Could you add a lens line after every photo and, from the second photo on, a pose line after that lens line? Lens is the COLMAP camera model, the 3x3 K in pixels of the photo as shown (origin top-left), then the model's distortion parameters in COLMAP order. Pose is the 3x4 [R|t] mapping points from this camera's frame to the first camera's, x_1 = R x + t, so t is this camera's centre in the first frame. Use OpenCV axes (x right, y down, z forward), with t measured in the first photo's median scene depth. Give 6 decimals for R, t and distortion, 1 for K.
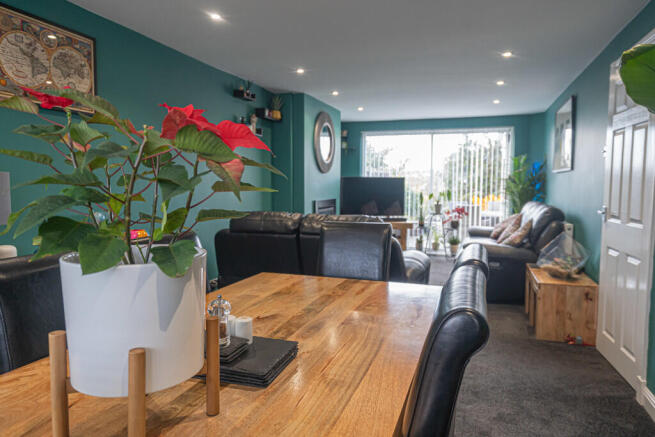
lens RADIAL K [[444.7, 0, 325.3], [0, 444.7, 215.5], [0, 0, 1]] dist [0.001666, -0.001275]
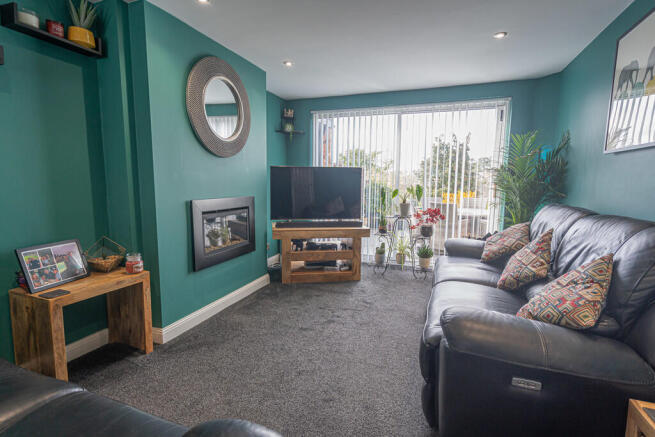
lens RADIAL K [[321.7, 0, 328.7], [0, 321.7, 220.2], [0, 0, 1]] dist [0.003481, 0.000812]
pose [[0.999956, 0.004936, -0.008021, 0.130771], [-0.004468, 0.998349, 0.057257, -0.028328], [0.008291, -0.057219, 0.998327, 0.457694]]
